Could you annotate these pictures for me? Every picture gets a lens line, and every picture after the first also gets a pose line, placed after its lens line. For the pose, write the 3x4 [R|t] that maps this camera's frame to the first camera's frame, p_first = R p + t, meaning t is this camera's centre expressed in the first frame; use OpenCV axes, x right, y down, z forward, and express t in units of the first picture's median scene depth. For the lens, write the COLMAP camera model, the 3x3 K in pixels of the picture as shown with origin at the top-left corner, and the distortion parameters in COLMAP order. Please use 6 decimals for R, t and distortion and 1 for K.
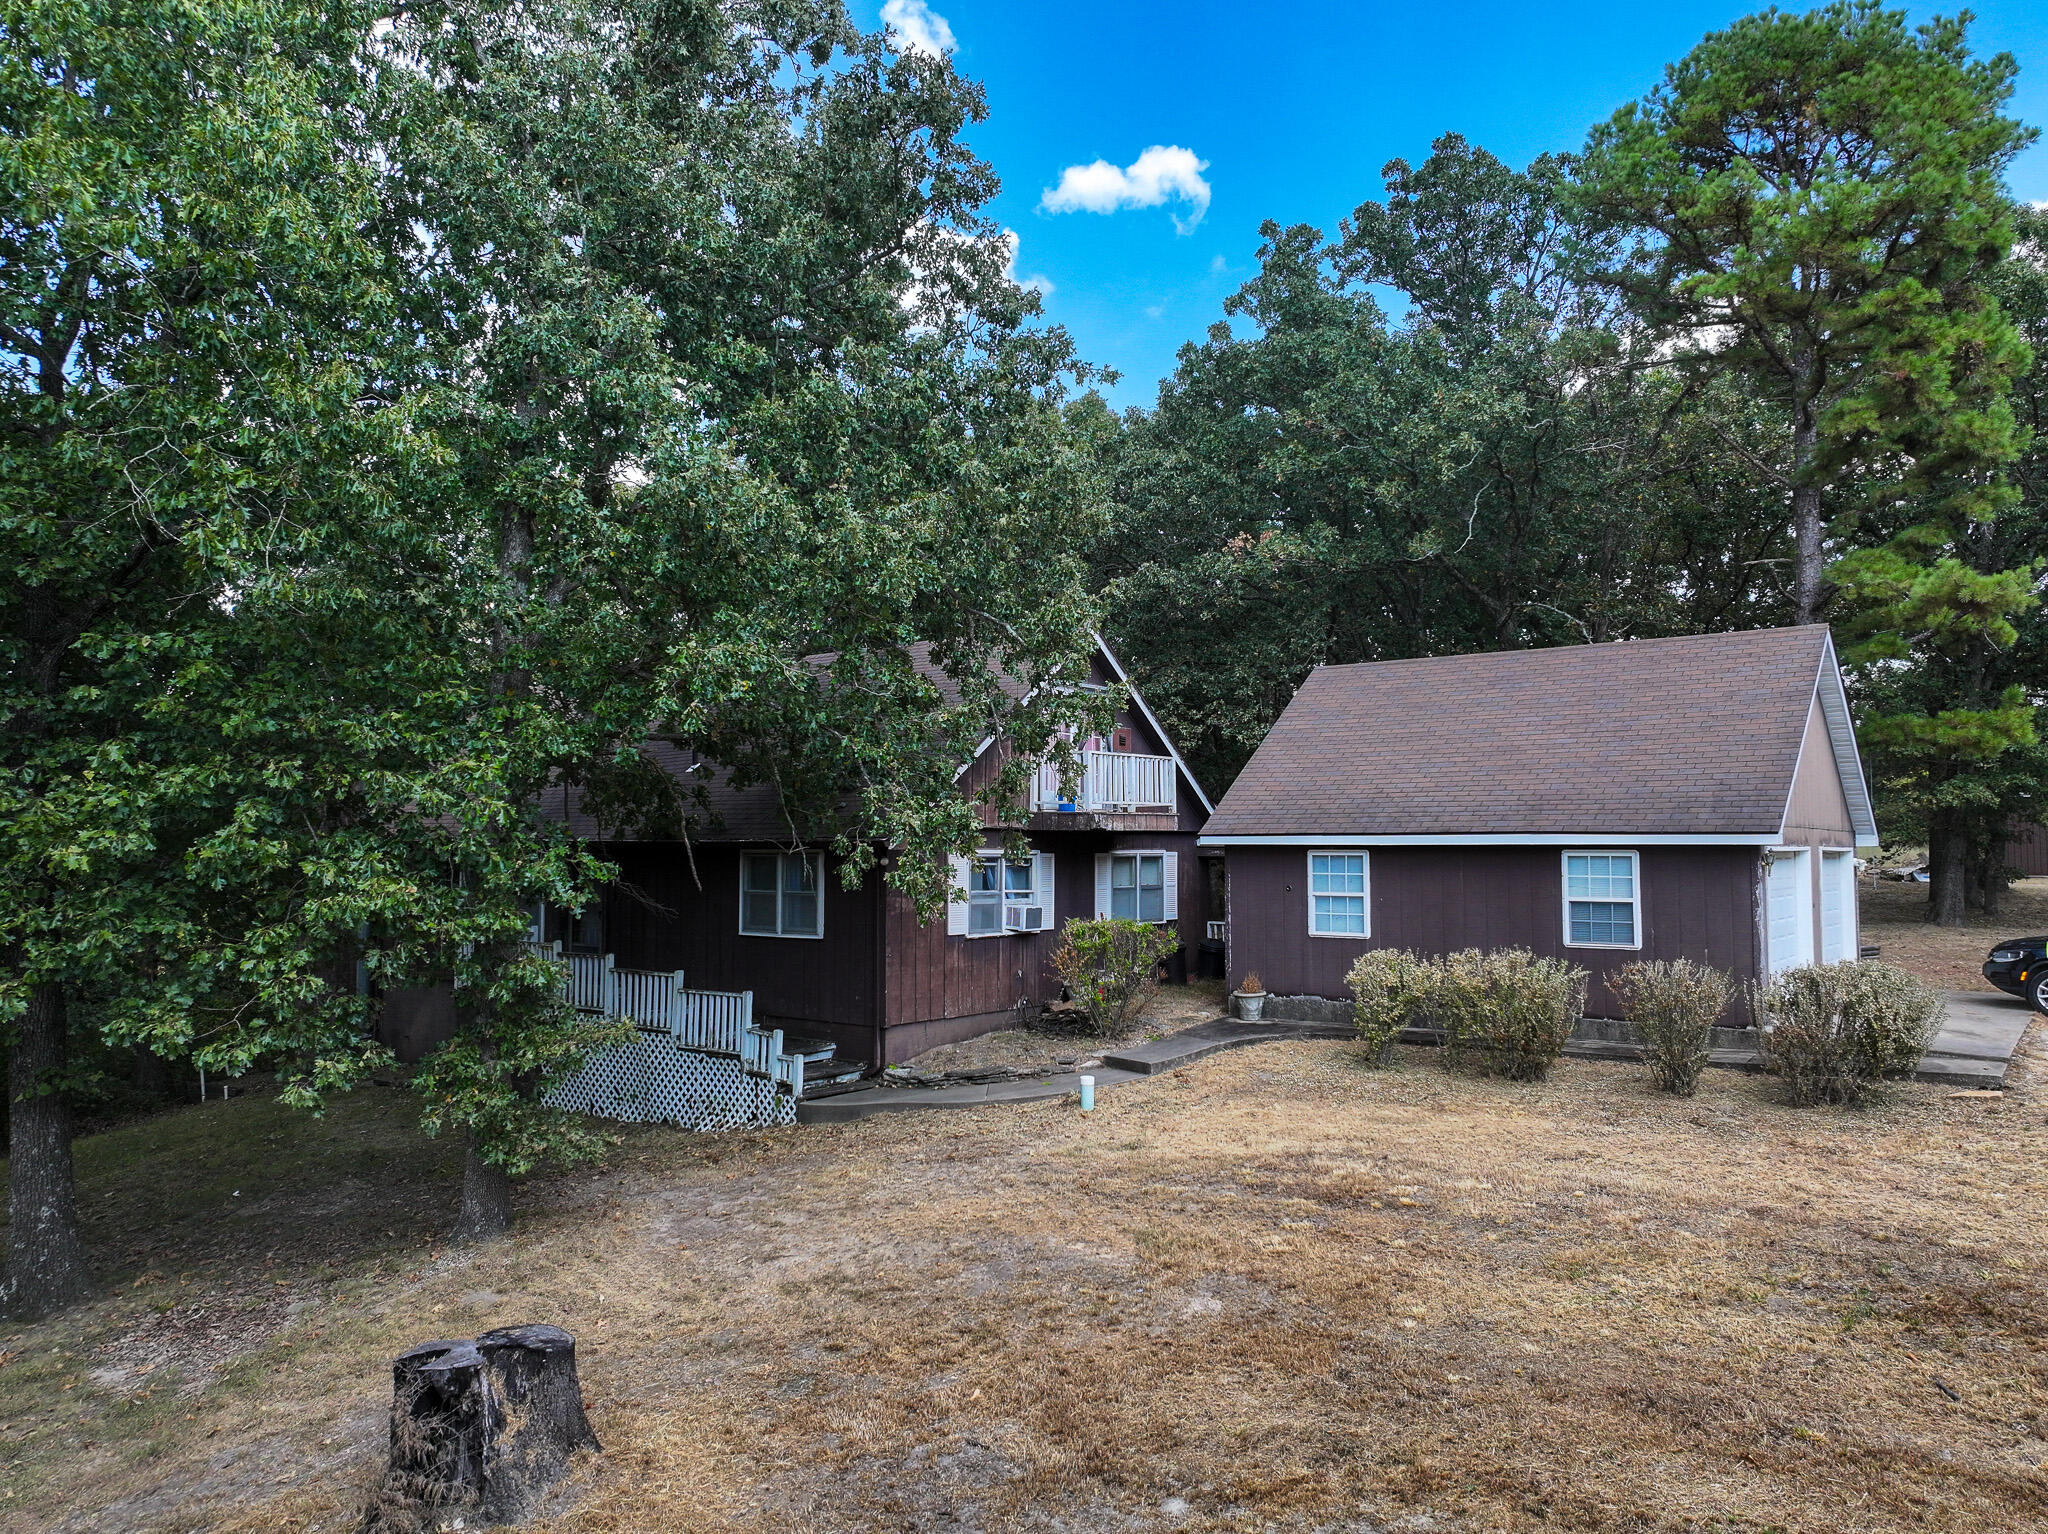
lens RADIAL K [[1425.3, 0, 1024.0], [0, 1425.3, 767.0], [0, 0, 1]] dist [-0.006763, 0.005045]
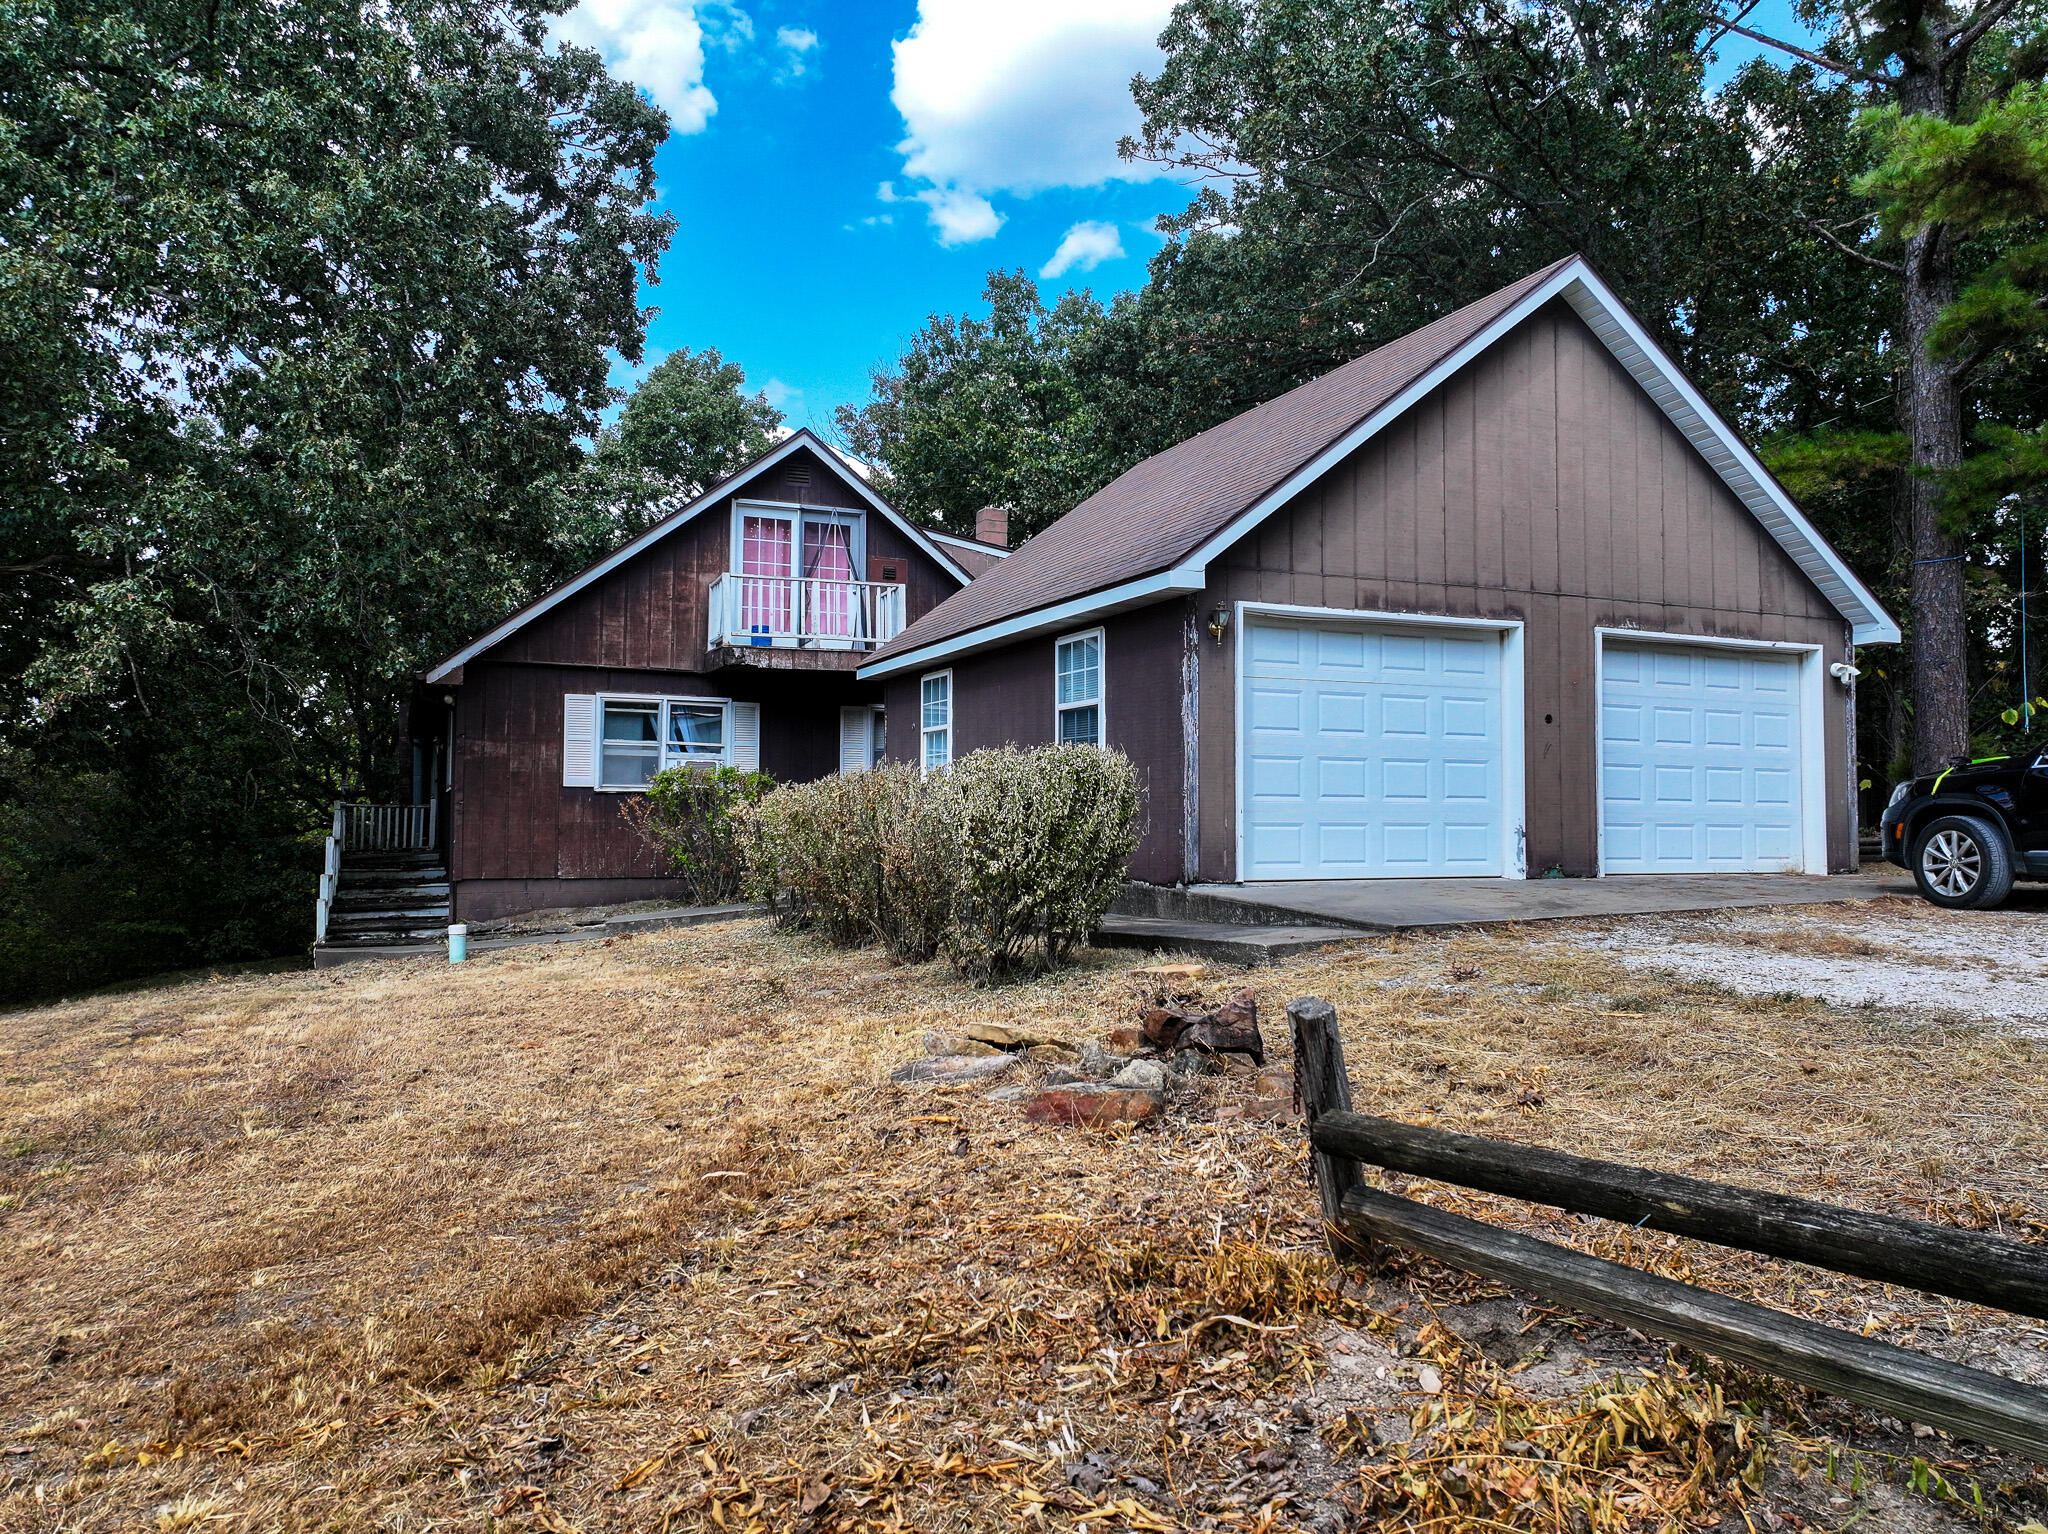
lens RADIAL K [[1445.1, 0, 1019.2], [0, 1445.1, 781.8], [0, 0, 1]] dist [0.000606, 0.000883]
pose [[0.879733, -0.009976, -0.475363, 0.601288], [0.023762, 0.999453, 0.023001, 0.096400], [0.474873, -0.031531, 0.879489, 0.319228]]
